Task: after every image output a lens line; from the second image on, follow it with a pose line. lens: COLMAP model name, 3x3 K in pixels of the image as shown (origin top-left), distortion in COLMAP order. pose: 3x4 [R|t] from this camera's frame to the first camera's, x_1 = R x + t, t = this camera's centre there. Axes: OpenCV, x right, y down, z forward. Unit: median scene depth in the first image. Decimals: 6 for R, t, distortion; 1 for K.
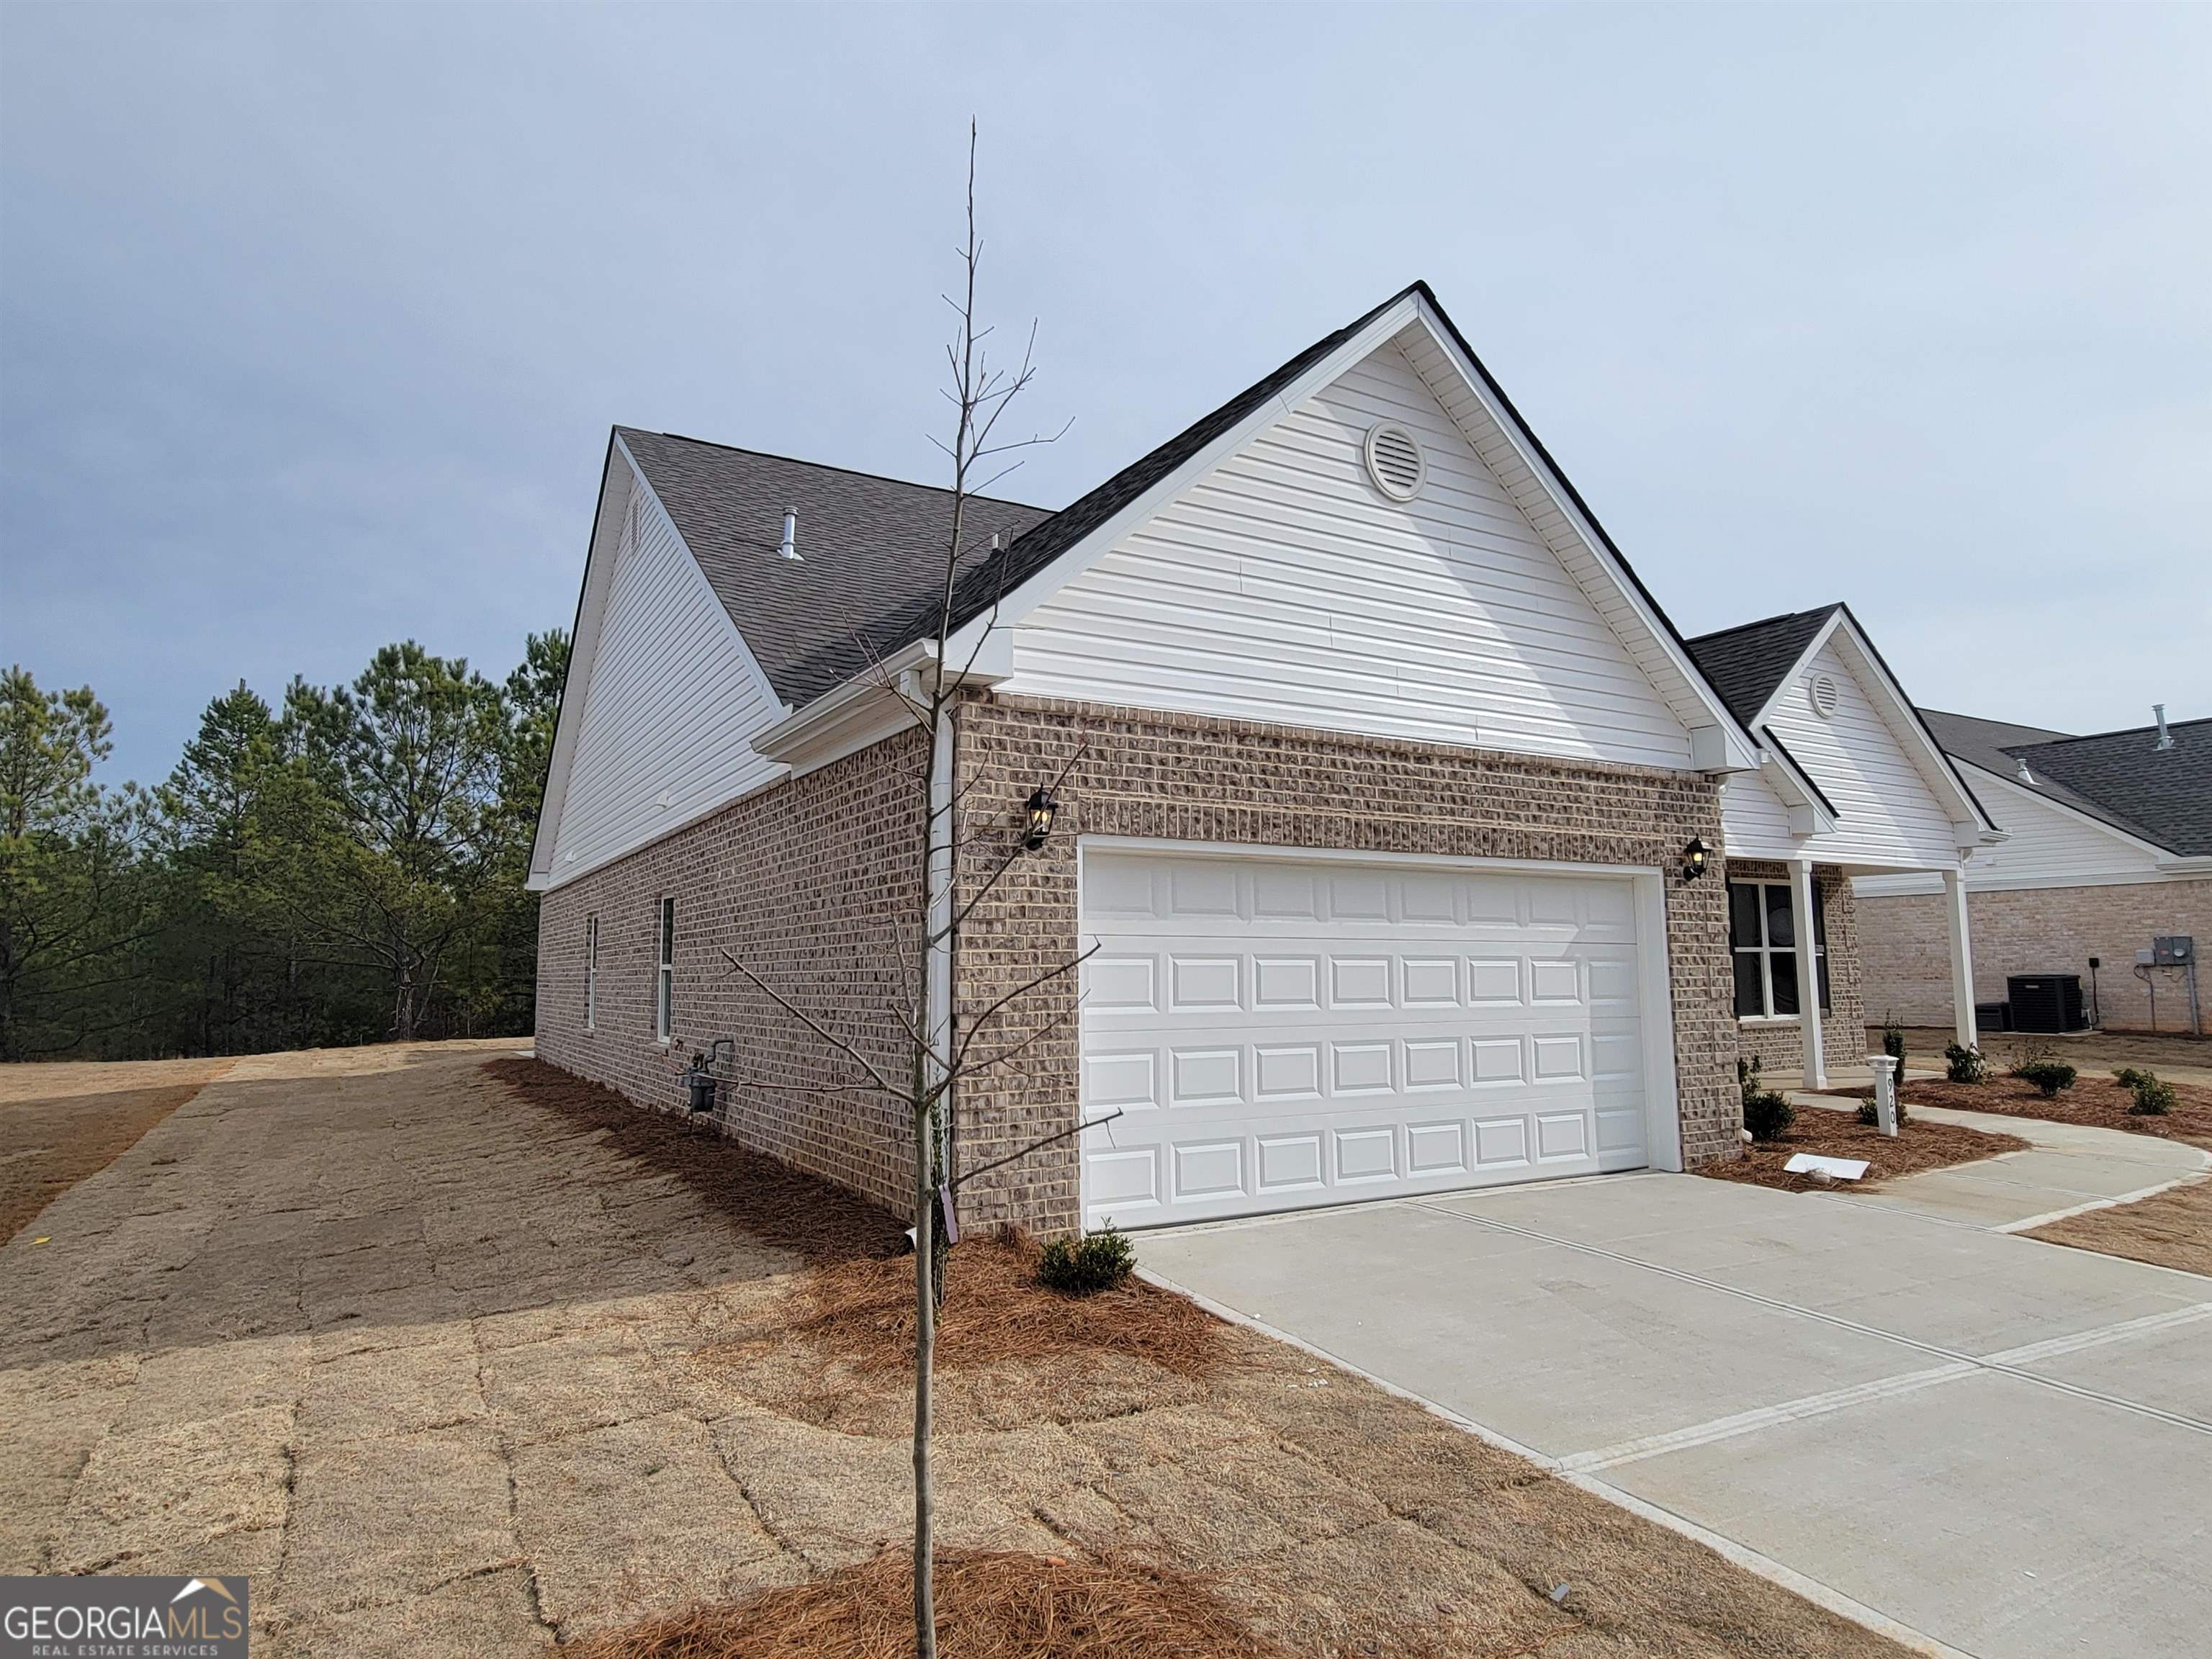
lens RADIAL K [[1265.8, 0, 1089.7], [0, 1265.8, 829.7], [0, 0, 1]] dist [0.002053, -0.003176]
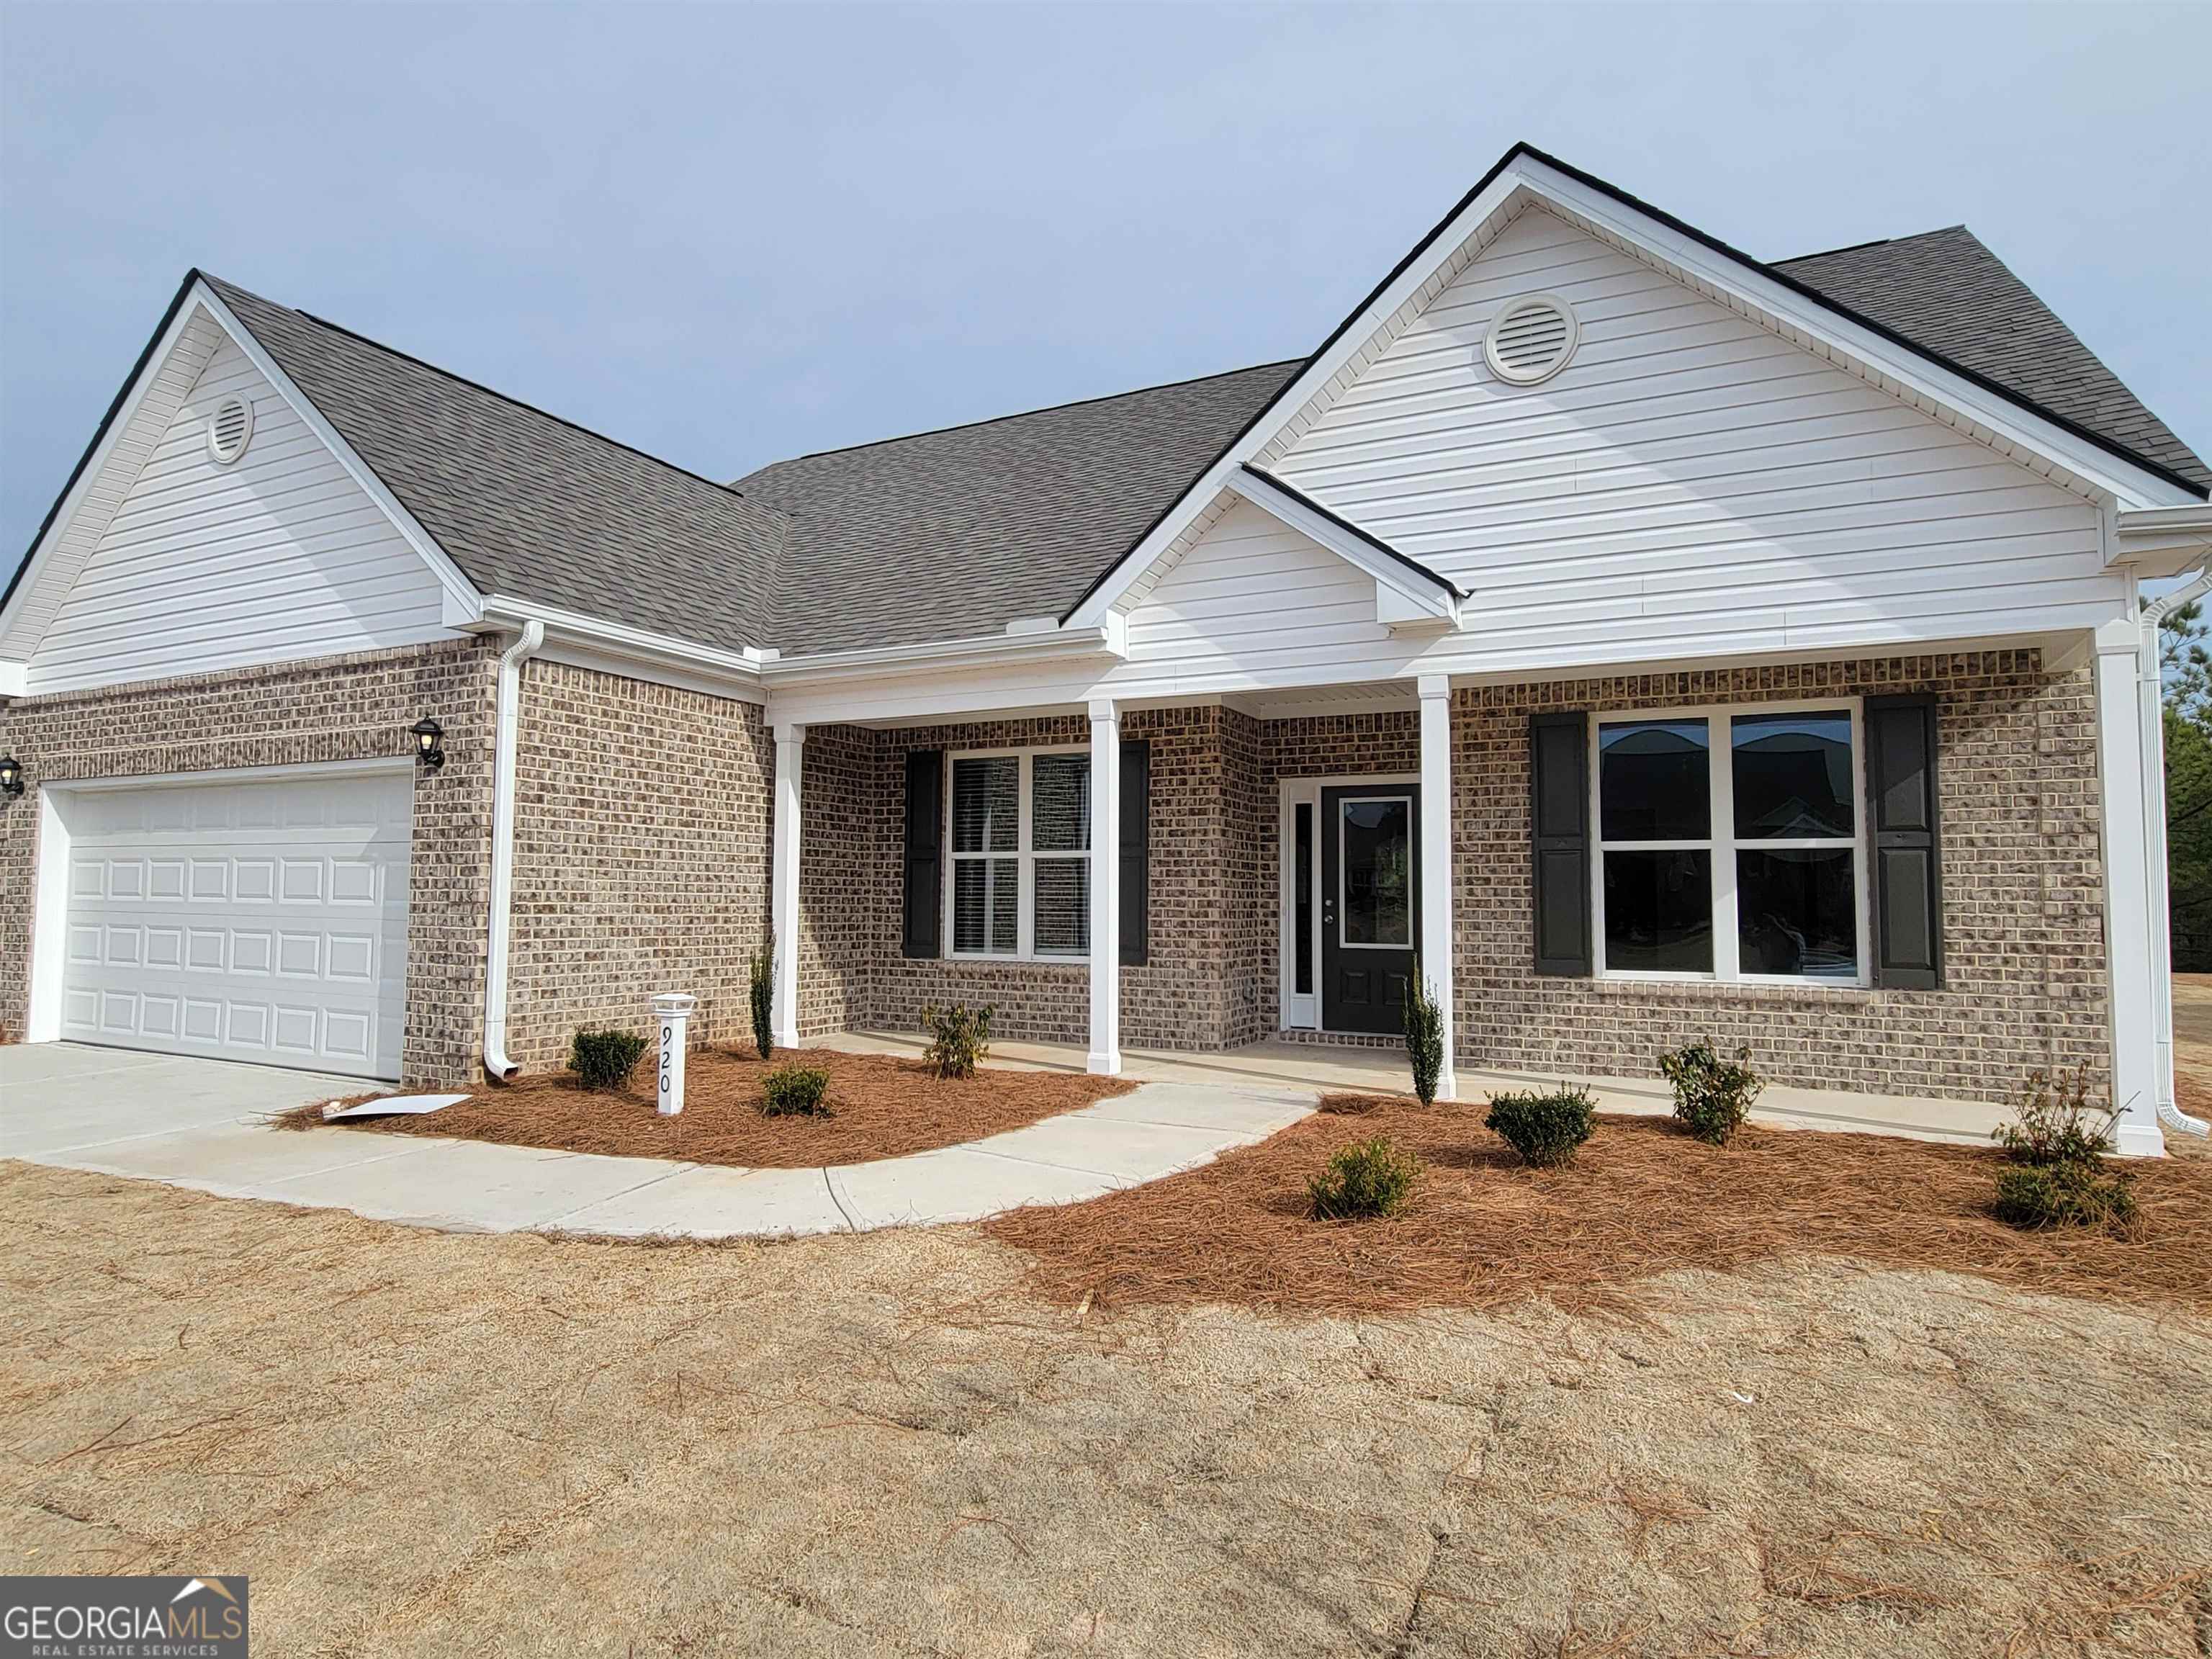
lens RADIAL K [[1265.8, 0, 1083.9], [0, 1265.8, 836.9], [0, 0, 1]] dist [0.002053, -0.003176]
pose [[0.537179, -0.034943, -0.842744, 1.671361], [0.081300, 0.996634, 0.010498, 0.132955], [0.839541, -0.074154, 0.538212, 1.042456]]
